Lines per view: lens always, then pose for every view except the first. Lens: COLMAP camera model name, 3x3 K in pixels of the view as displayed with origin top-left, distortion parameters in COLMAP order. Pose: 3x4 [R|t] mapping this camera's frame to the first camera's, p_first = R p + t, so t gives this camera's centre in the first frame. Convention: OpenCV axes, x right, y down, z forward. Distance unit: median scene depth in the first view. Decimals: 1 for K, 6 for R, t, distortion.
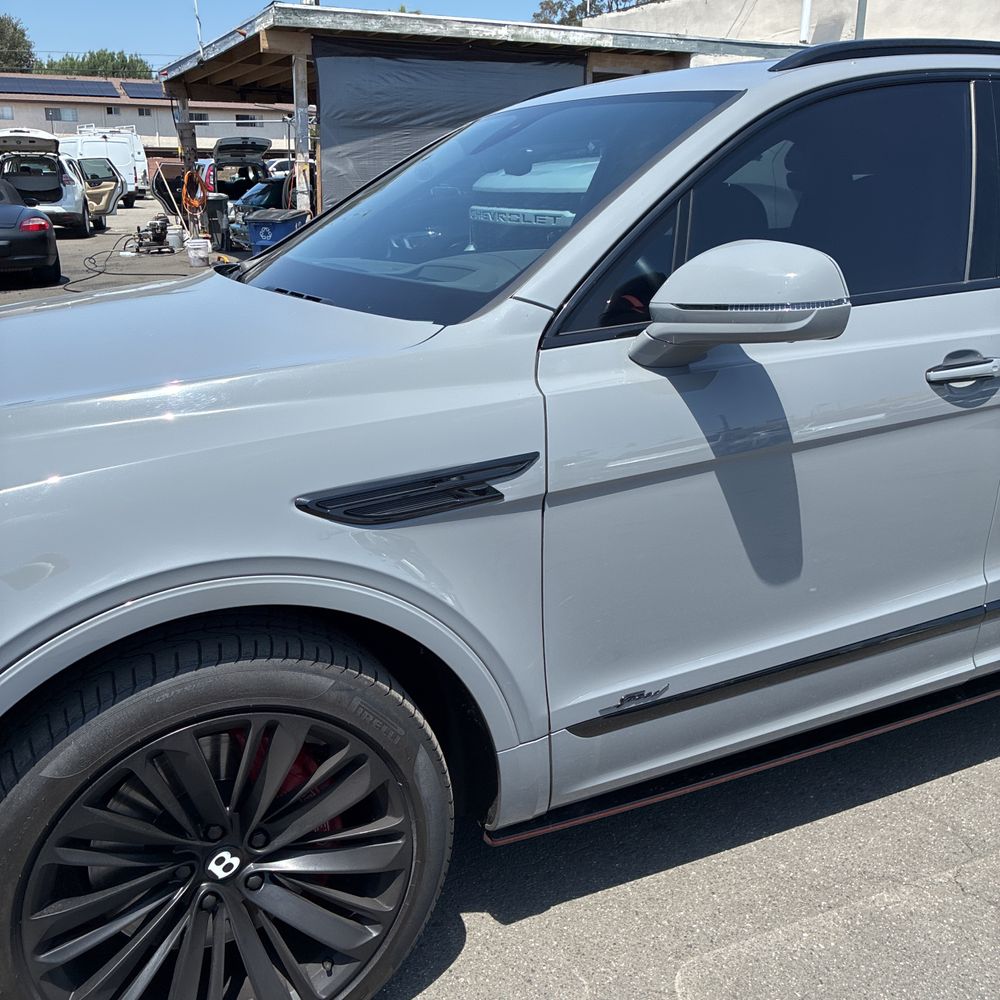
lens RADIAL K [[1016.9, 0, 495.7], [0, 1016.9, 483.3], [0, 0, 1]] dist [0.028271, -0.025238]
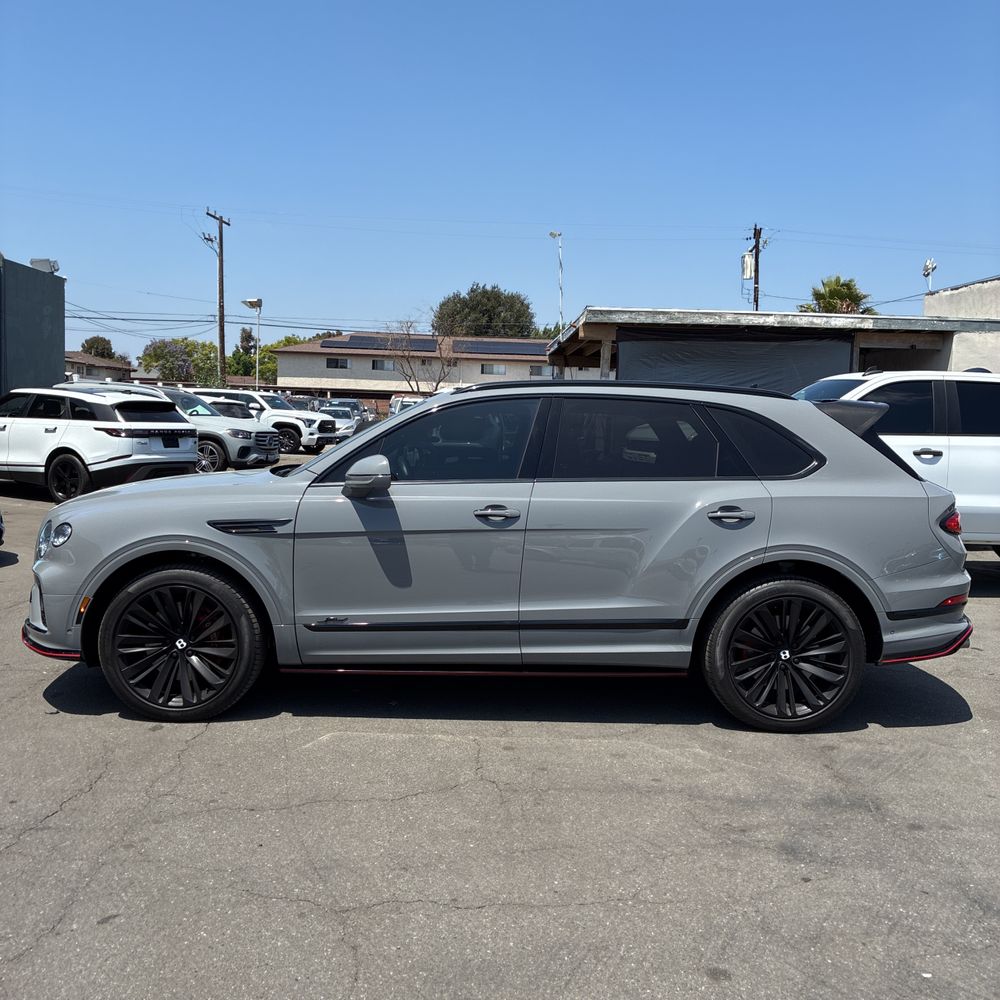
lens RADIAL K [[1015.1, 0, 500.0], [0, 1015.1, 469.7], [0, 0, 1]] dist [0.029614, -0.006187]
pose [[0.901943, 0.044310, -0.429575, 1.667998], [-0.147656, 0.966414, -0.210338, 0.329163], [0.405827, 0.253142, 0.878193, -1.257898]]
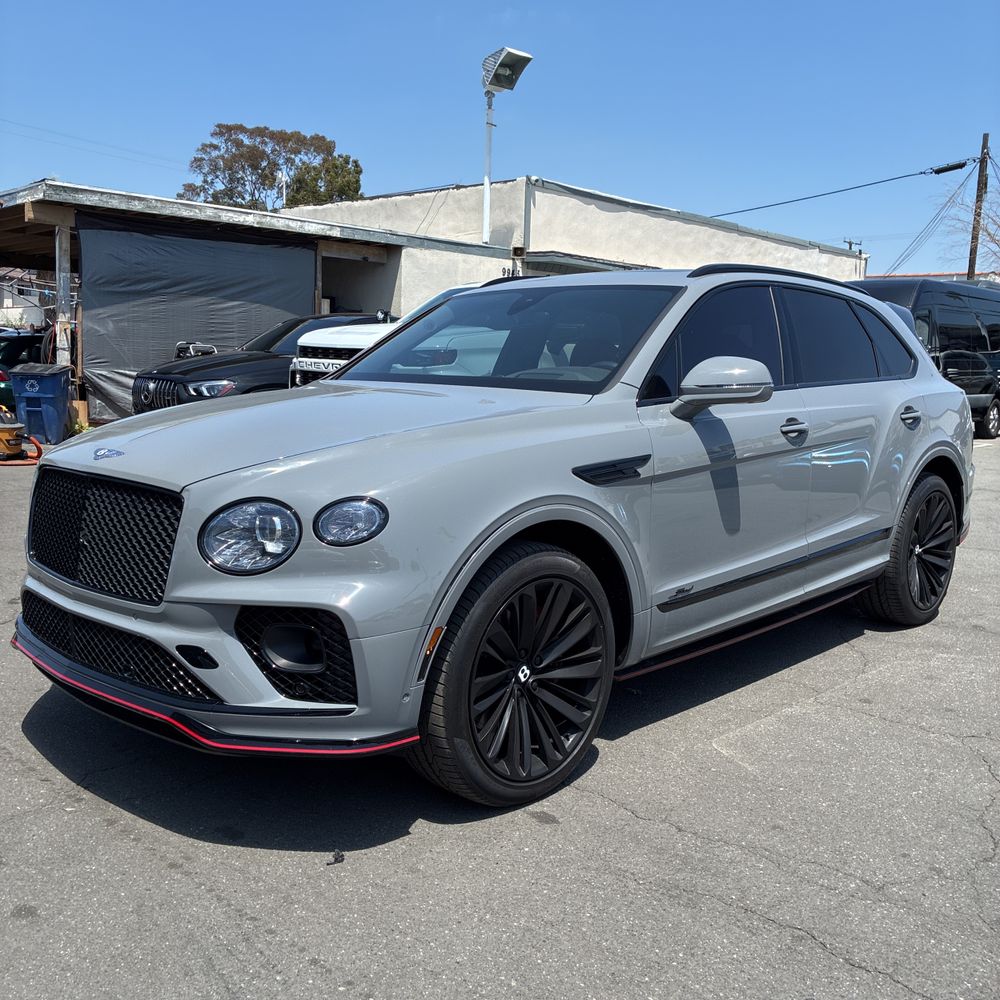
lens RADIAL K [[1015.1, 0, 500.0], [0, 1015.1, 469.7], [0, 0, 1]] dist [0.029614, -0.006187]
pose [[0.938805, -0.017077, 0.344024, -0.834202], [0.076788, 0.984011, -0.160703, 0.268674], [-0.335779, 0.177286, 0.925106, -0.678450]]
